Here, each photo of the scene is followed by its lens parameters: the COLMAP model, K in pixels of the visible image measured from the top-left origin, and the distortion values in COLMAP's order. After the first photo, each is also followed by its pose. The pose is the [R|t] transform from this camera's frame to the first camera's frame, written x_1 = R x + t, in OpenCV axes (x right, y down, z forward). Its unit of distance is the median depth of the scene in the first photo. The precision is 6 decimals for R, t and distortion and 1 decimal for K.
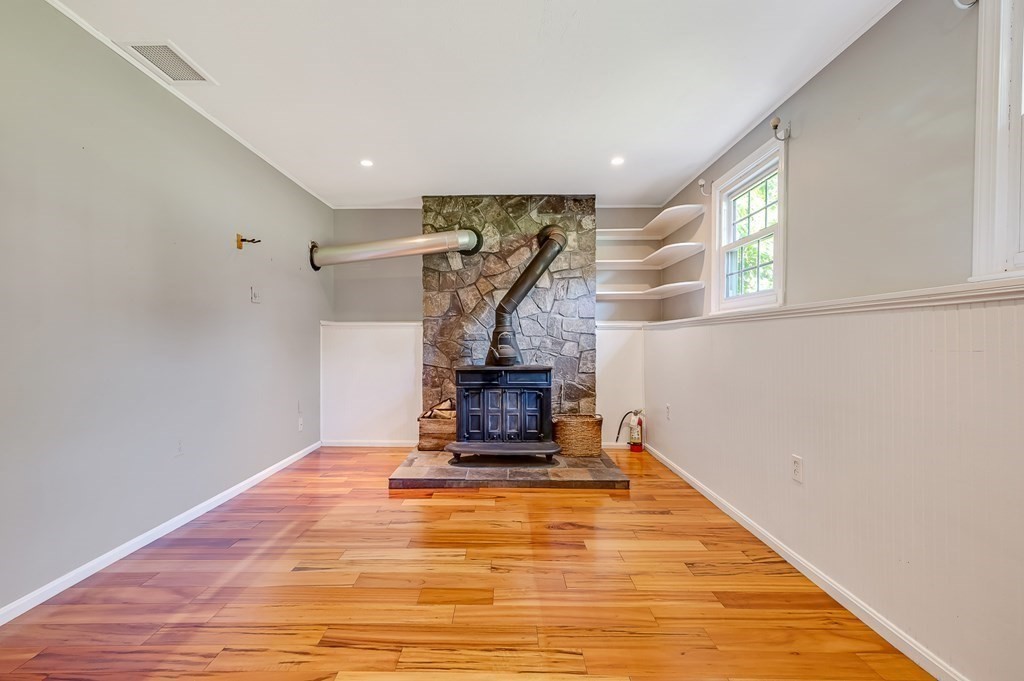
lens RADIAL K [[462.1, 0, 497.2], [0, 462.1, 340.5], [0, 0, 1]] dist [0.002583, 0.000200]
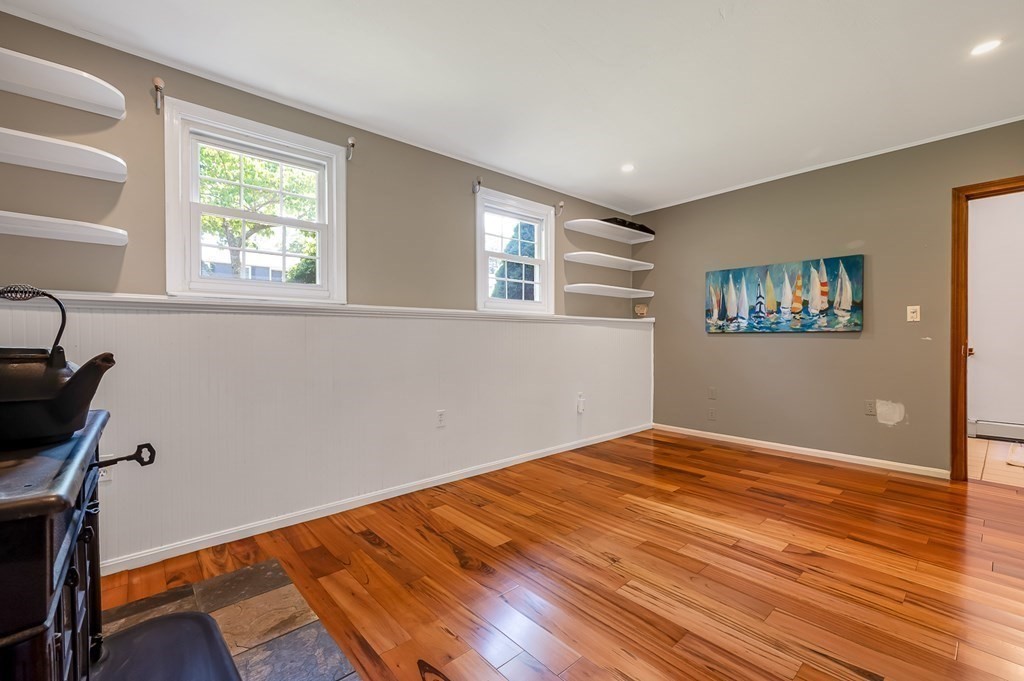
lens RADIAL K [[430.1, 0, 496.9], [0, 430.1, 339.7], [0, 0, 1]] dist [0.007206, 0.000316]
pose [[-0.662109, -0.001435, 0.749406, -0.535221], [0.004861, 0.999969, 0.006210, 0.008233], [-0.749392, 0.007755, -0.662082, 1.794867]]
